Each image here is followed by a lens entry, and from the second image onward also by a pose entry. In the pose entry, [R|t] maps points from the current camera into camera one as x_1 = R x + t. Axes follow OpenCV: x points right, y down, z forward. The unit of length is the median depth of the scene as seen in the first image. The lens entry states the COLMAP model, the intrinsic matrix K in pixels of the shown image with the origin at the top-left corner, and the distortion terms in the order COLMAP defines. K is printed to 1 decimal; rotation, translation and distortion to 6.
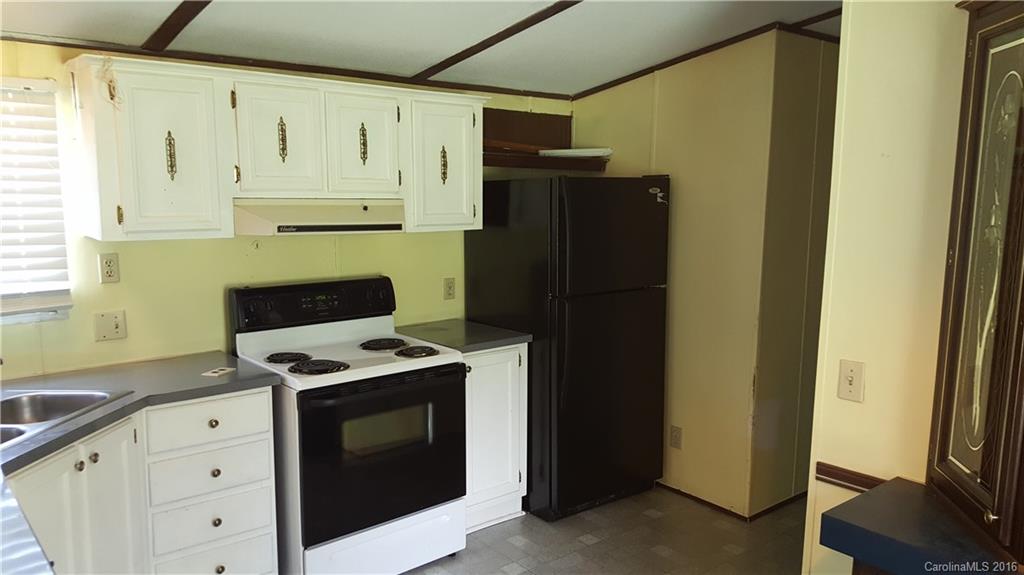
lens RADIAL K [[759.8, 0, 506.9], [0, 759.8, 293.9], [0, 0, 1]] dist [0.112904, -0.061924]
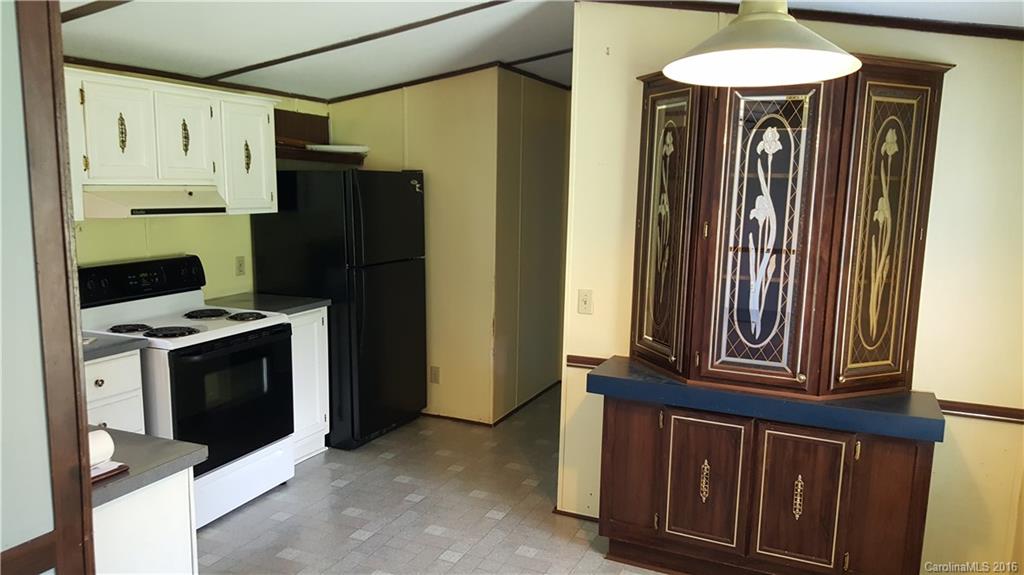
lens RADIAL K [[759.8, 0, 517.0], [0, 759.8, 294.4], [0, 0, 1]] dist [0.112904, -0.061924]
pose [[0.890989, -0.059117, 0.450160, -0.256527], [0.053062, 0.998251, 0.026071, 0.030074], [-0.450914, 0.000657, 0.892567, -0.230349]]
